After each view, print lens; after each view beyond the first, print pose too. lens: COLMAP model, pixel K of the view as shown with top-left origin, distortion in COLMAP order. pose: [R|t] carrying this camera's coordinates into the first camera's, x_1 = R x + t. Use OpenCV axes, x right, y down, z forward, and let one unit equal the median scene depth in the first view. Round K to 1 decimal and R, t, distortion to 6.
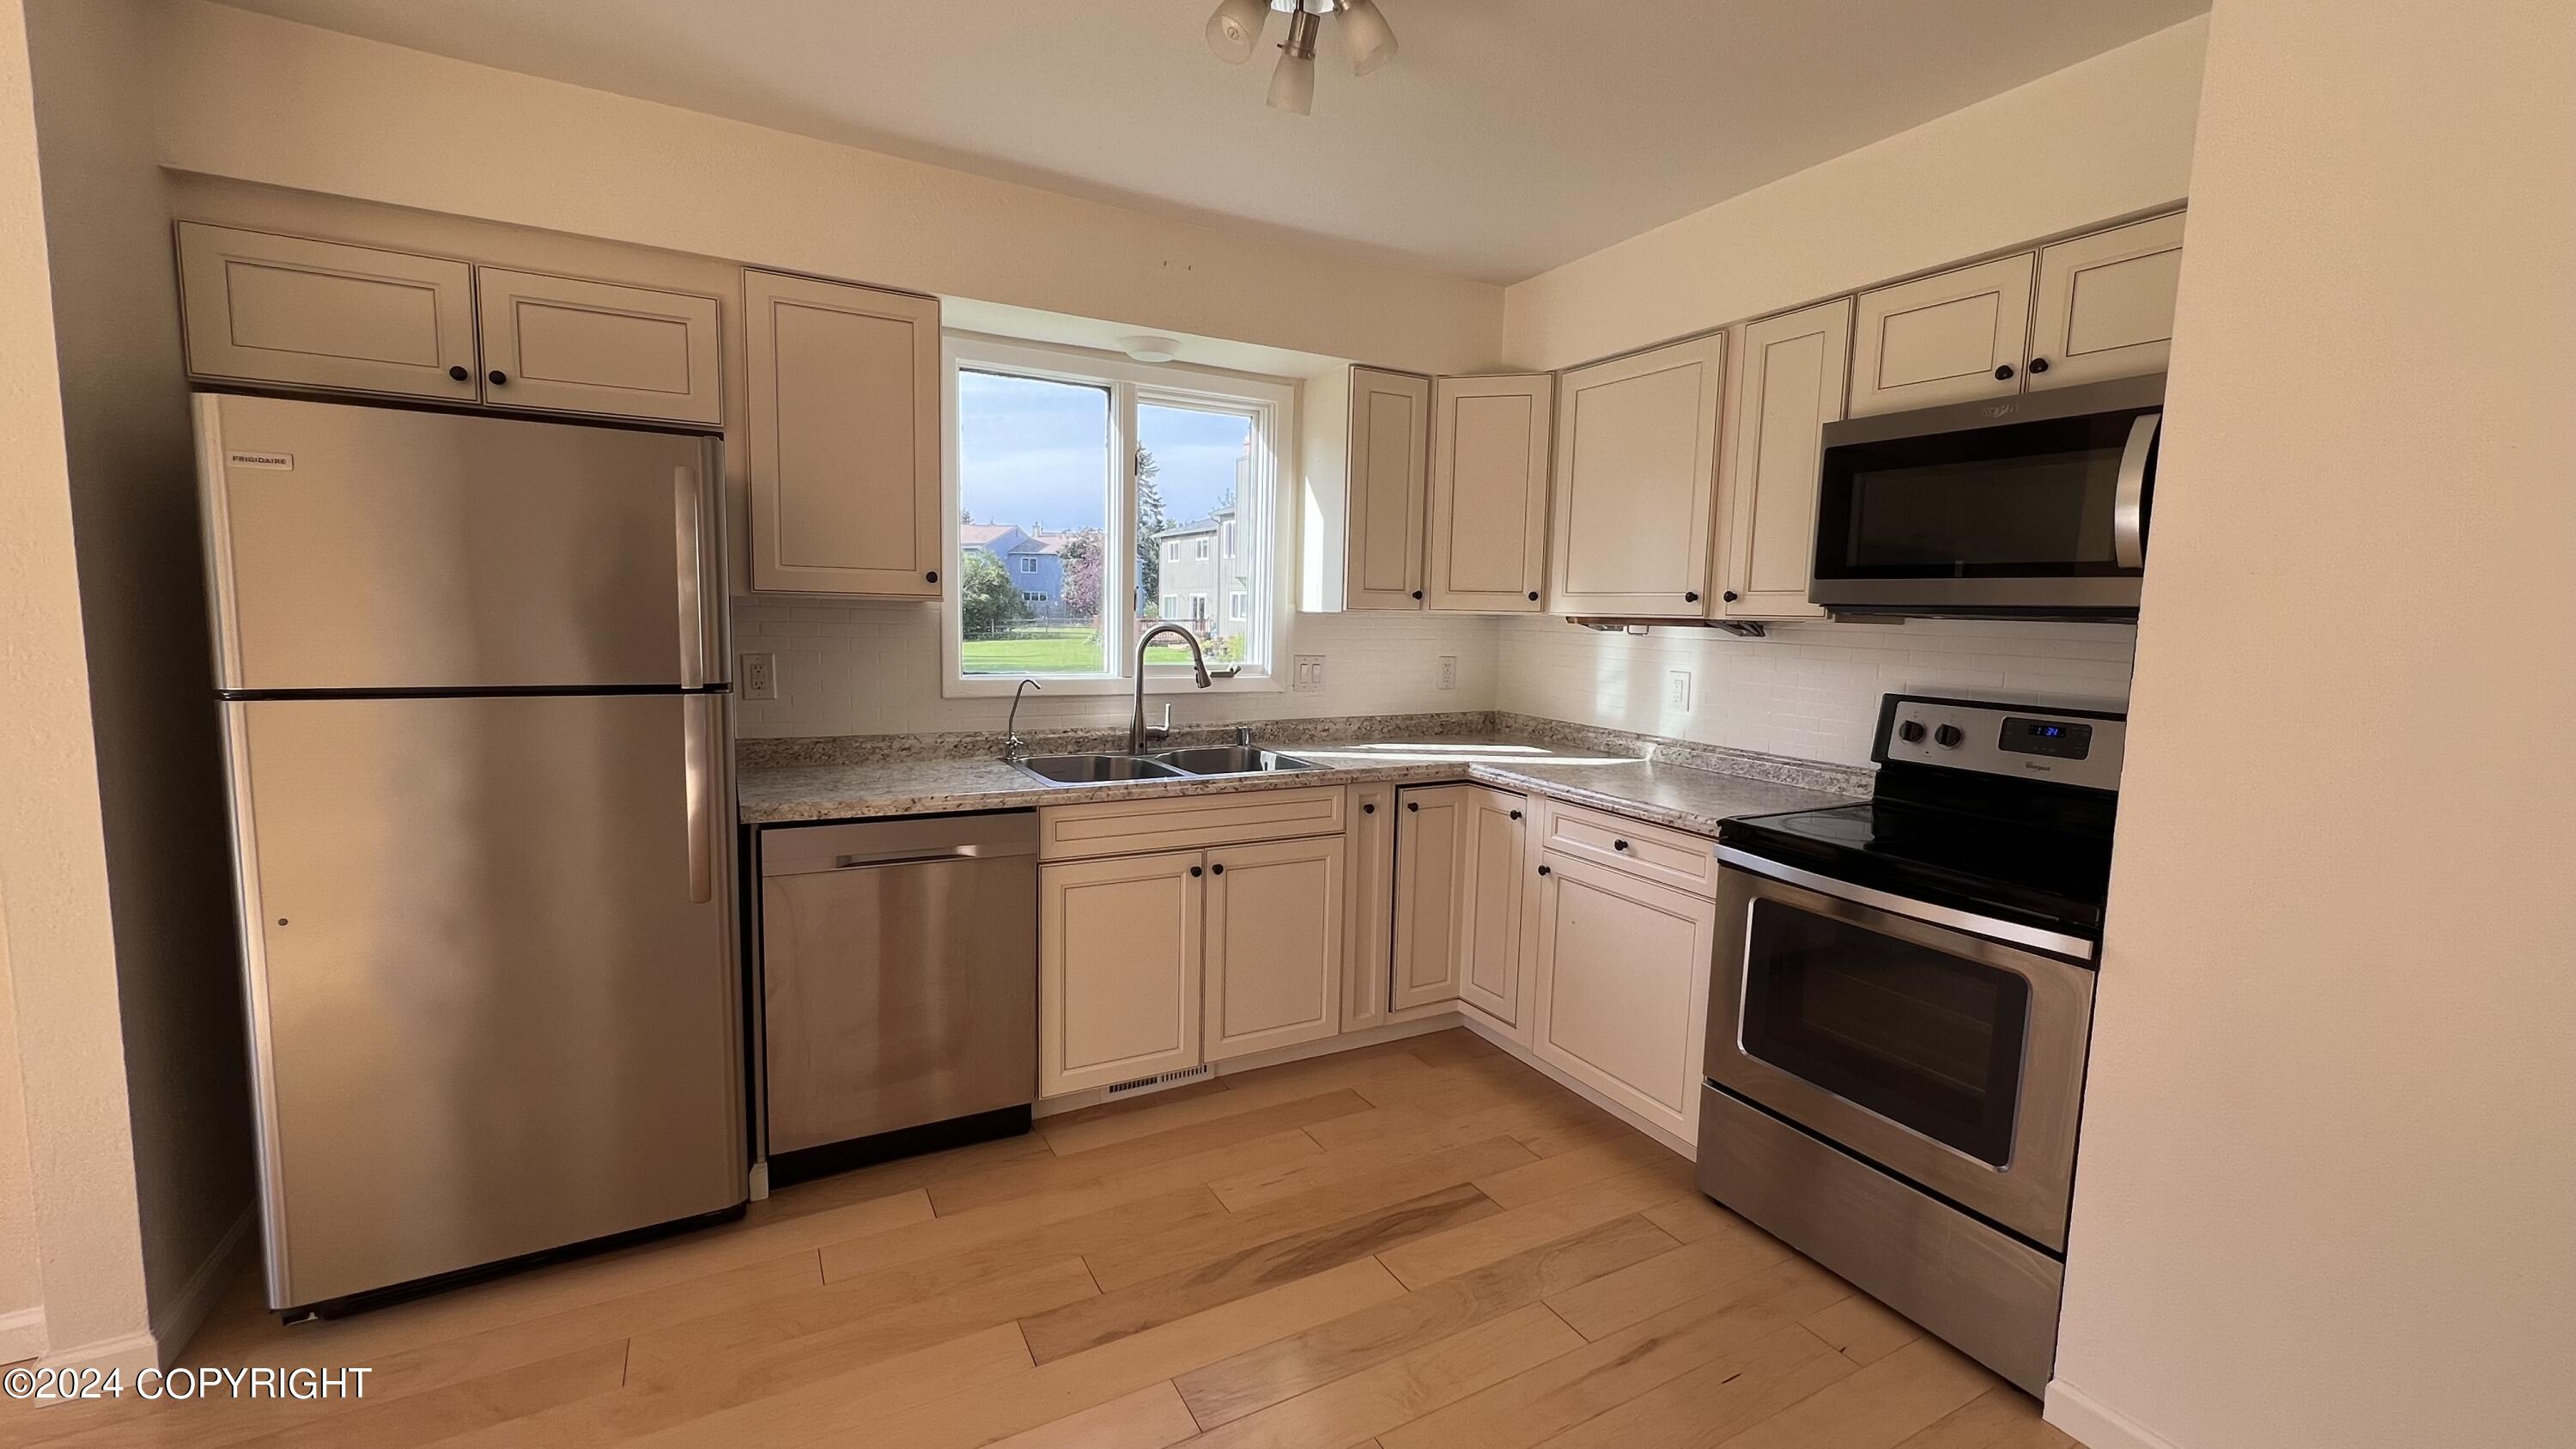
lens RADIAL K [[1035.7, 0, 1302.2], [0, 1035.7, 720.0], [0, 0, 1]] dist [0.001353, 0.000130]
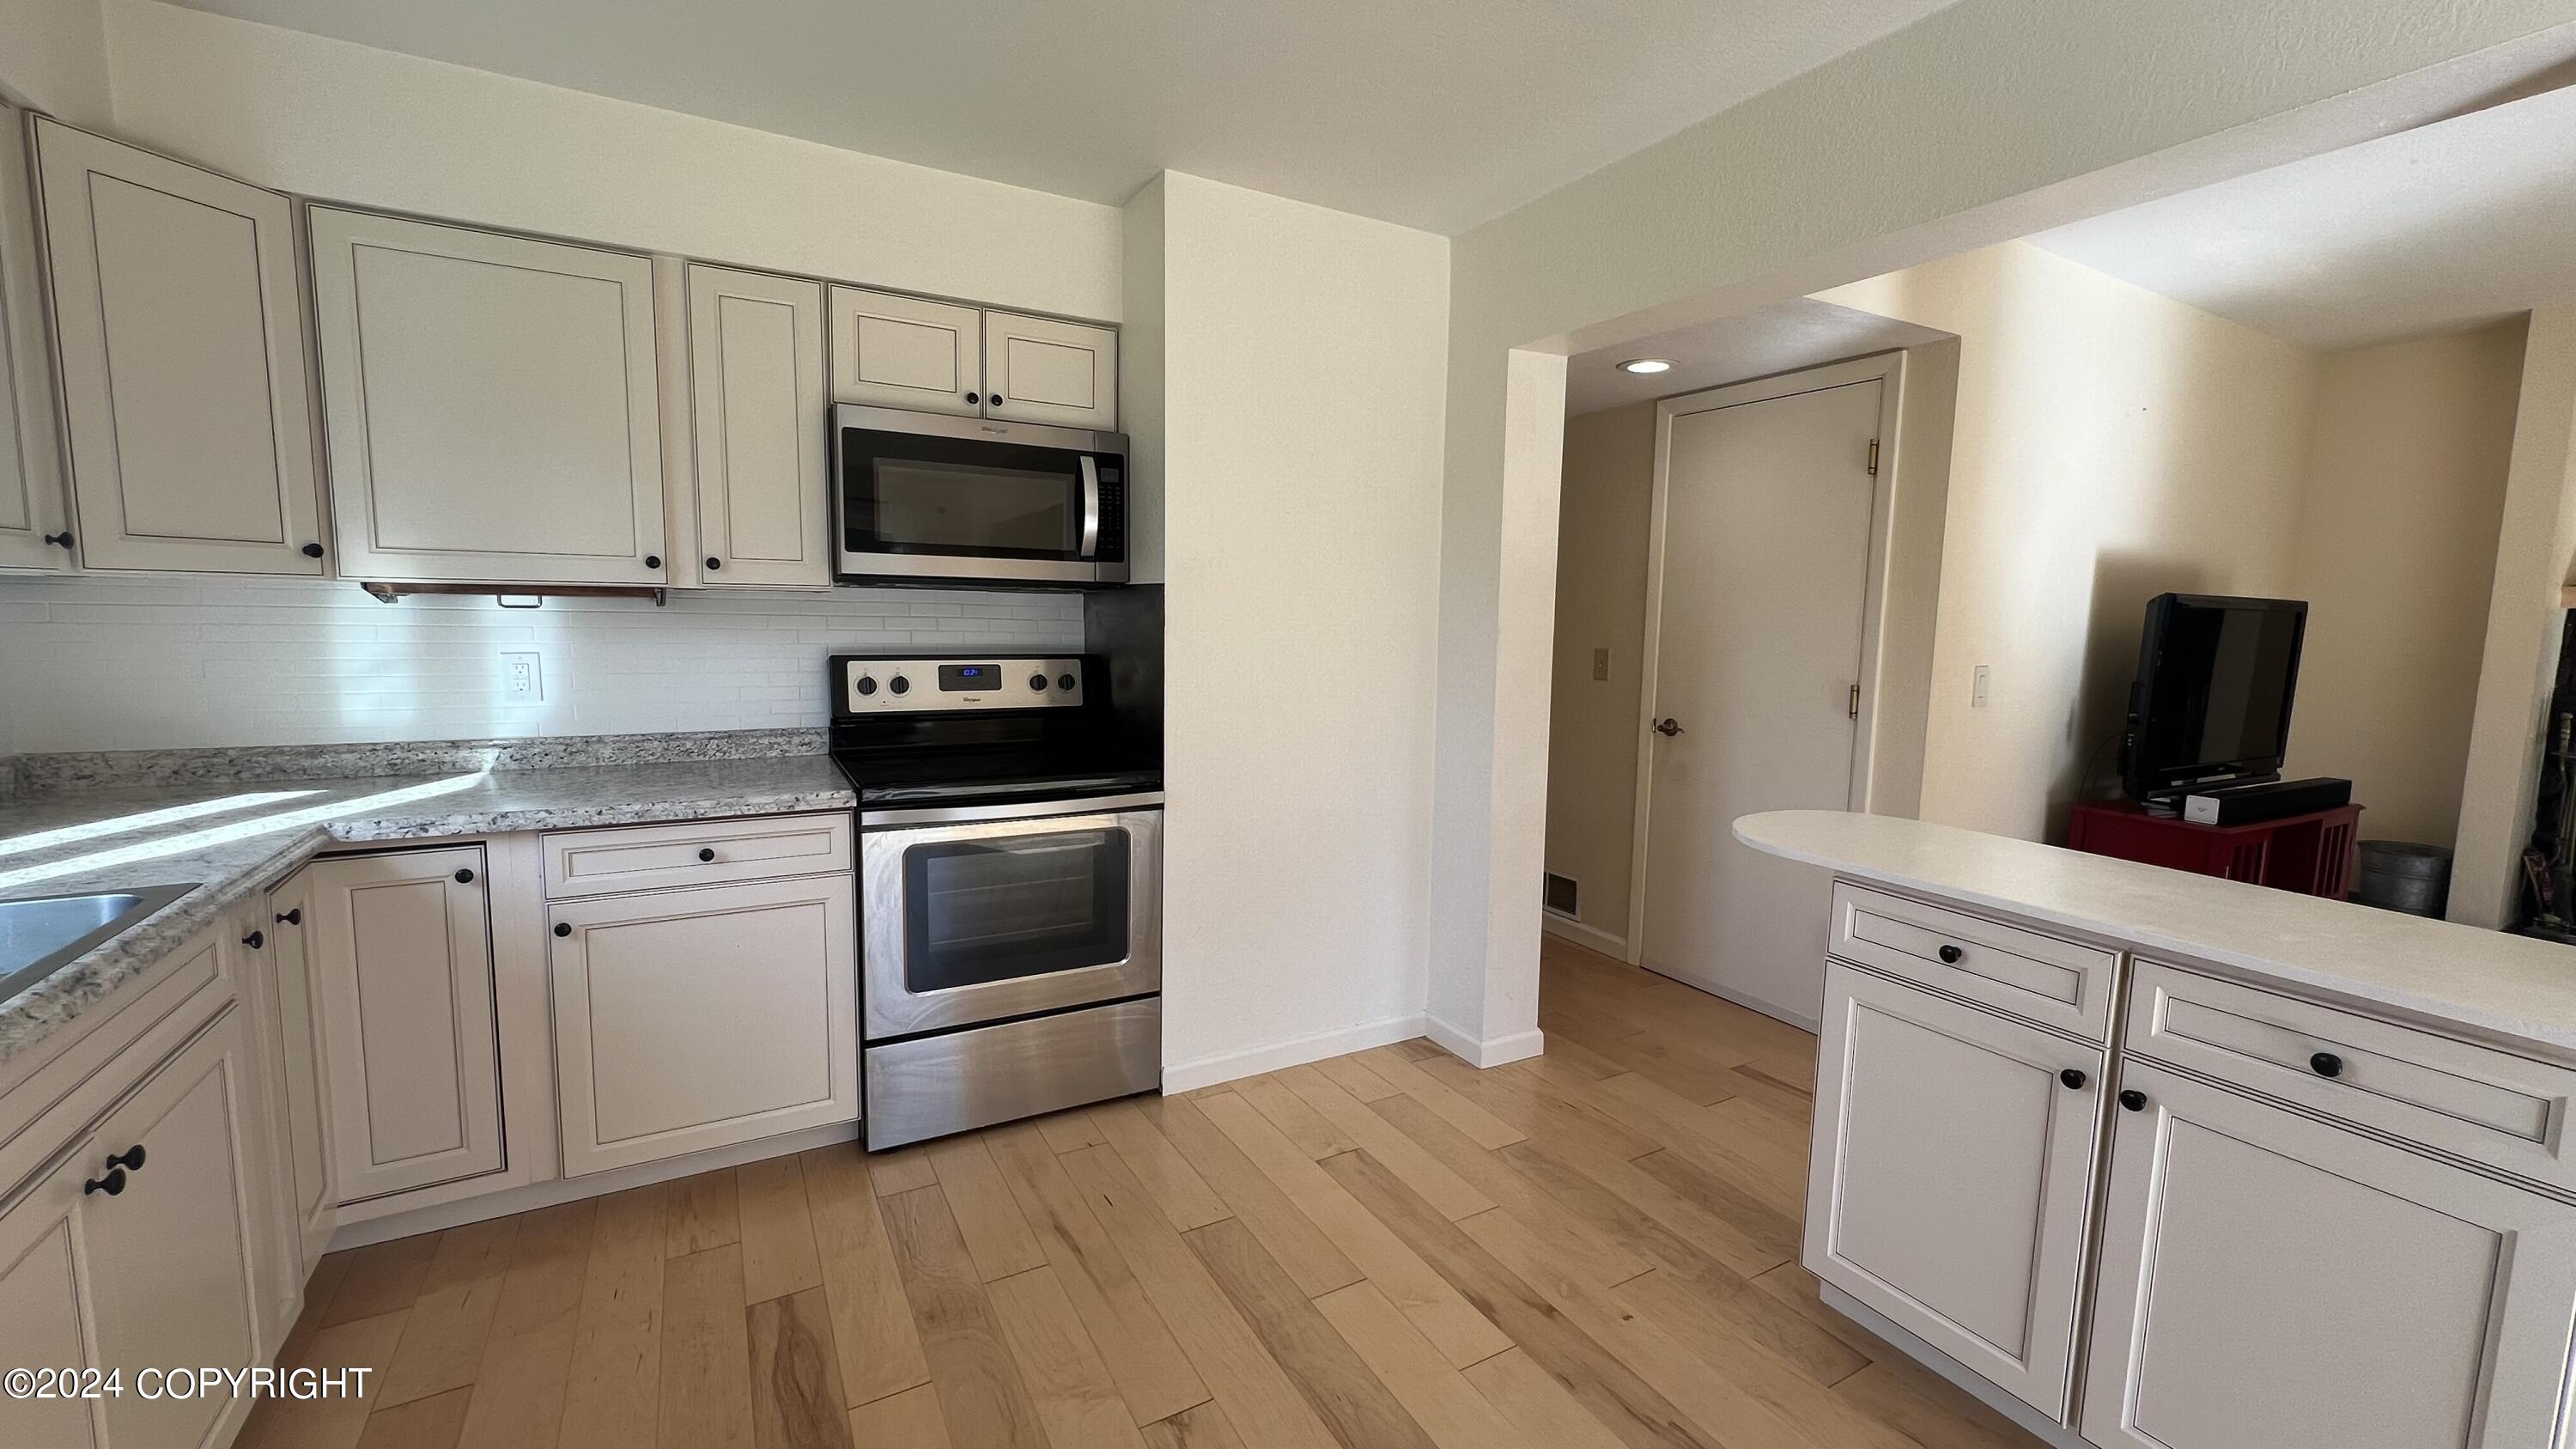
lens RADIAL K [[1035.7, 0, 1301.1], [0, 1035.7, 713.7], [0, 0, 1]] dist [0.001353, 0.000130]
pose [[-0.010918, -0.129834, 0.991476, -0.510010], [0.088040, 0.987559, 0.130291, -0.060136], [-0.996057, 0.088712, 0.000648, 0.482066]]
